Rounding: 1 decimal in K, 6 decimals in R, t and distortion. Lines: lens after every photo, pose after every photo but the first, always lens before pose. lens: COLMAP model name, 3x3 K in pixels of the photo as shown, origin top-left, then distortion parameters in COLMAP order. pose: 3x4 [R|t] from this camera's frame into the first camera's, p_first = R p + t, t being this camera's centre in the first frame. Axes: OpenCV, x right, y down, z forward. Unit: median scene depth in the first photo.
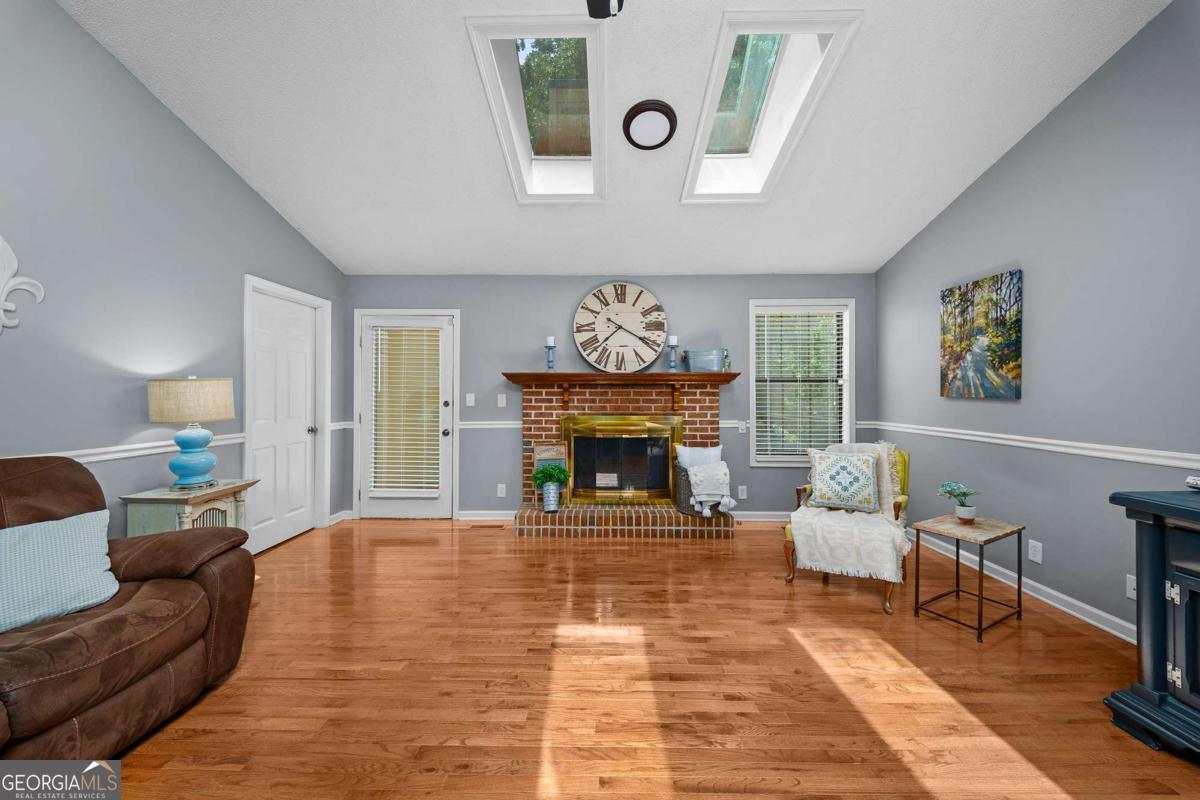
lens RADIAL K [[420.3, 0, 596.4], [0, 420.3, 394.3], [0, 0, 1]] dist [0.002530, -0.003592]
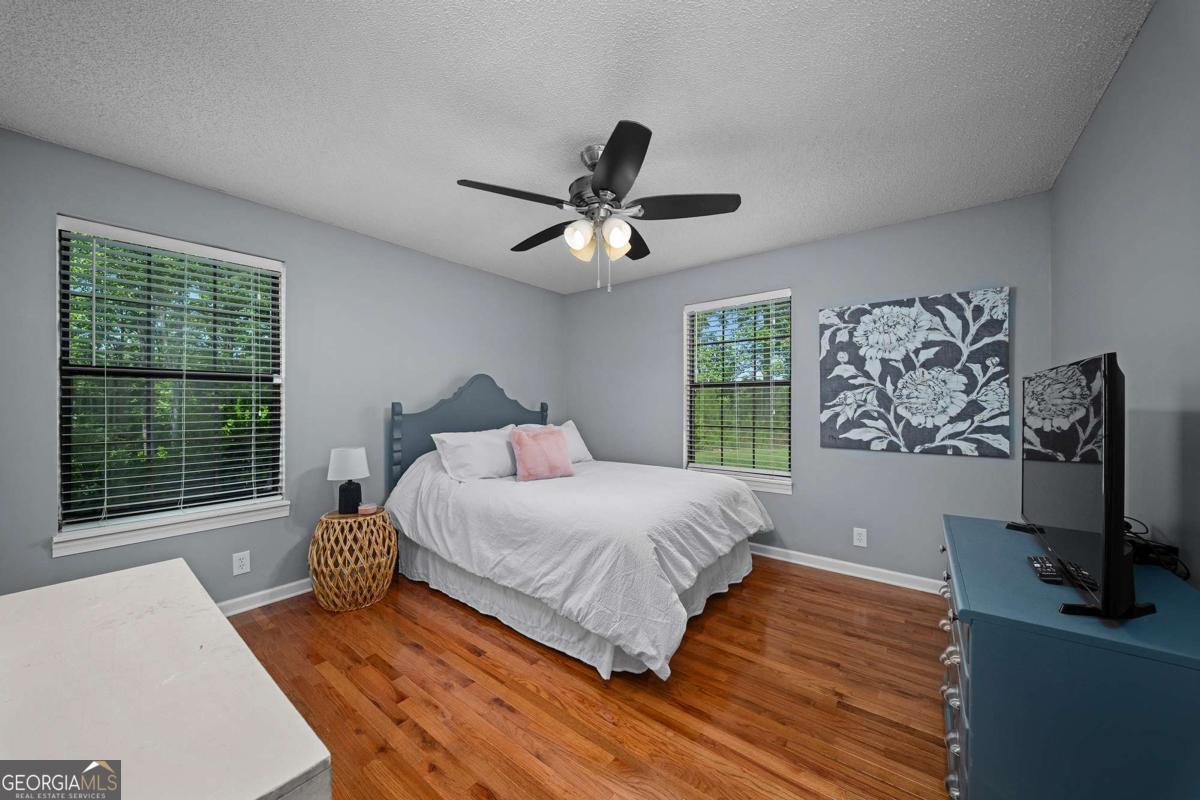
lens RADIAL K [[420.3, 0, 604.7], [0, 420.3, 402.2], [0, 0, 1]] dist [0.002530, -0.003592]
pose [[0.595470, 0.000489, 0.803378, 0.396975], [-0.003810, 0.999990, 0.002214, 0.000185], [-0.803369, -0.004379, 0.595466, 0.238632]]
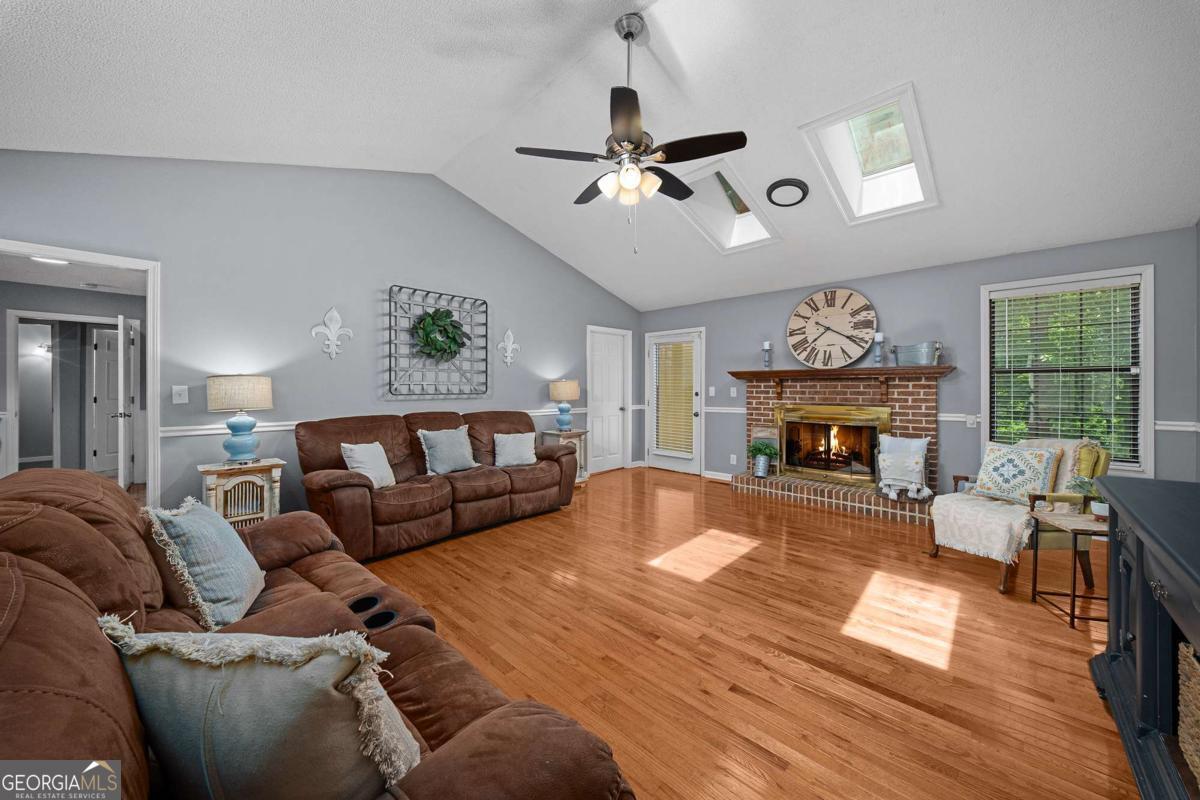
lens RADIAL K [[420.3, 0, 600.6], [0, 420.3, 391.6], [0, 0, 1]] dist [0.002530, -0.003592]
pose [[0.730470, 0.004315, -0.682931, 0.416667], [0.002609, 0.999955, 0.009109, 0.000361], [0.682940, -0.008436, 0.730426, -0.287222]]
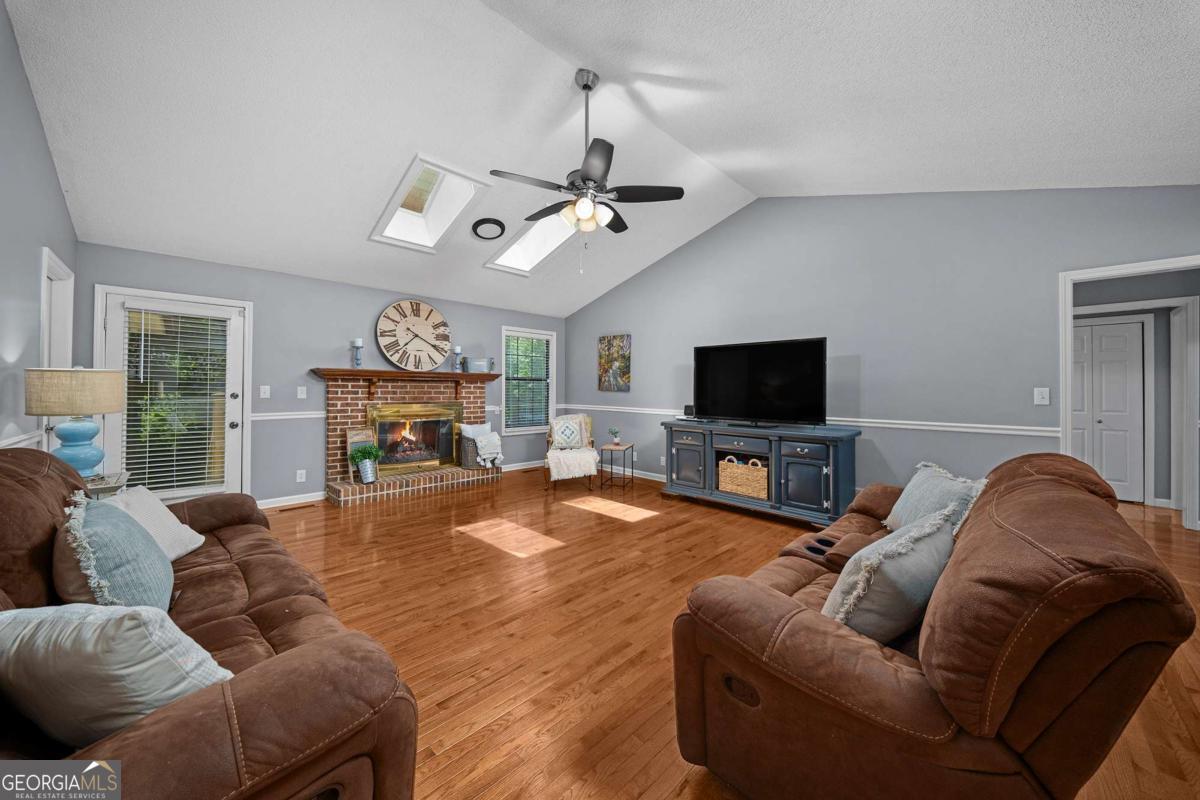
lens RADIAL K [[420.3, 0, 594.0], [0, 420.3, 390.6], [0, 0, 1]] dist [0.002530, -0.003592]
pose [[0.704965, 0.002278, 0.709238, -0.512270], [-0.007663, 0.999961, 0.004405, -0.000619], [-0.709201, -0.008540, 0.704955, -0.323932]]
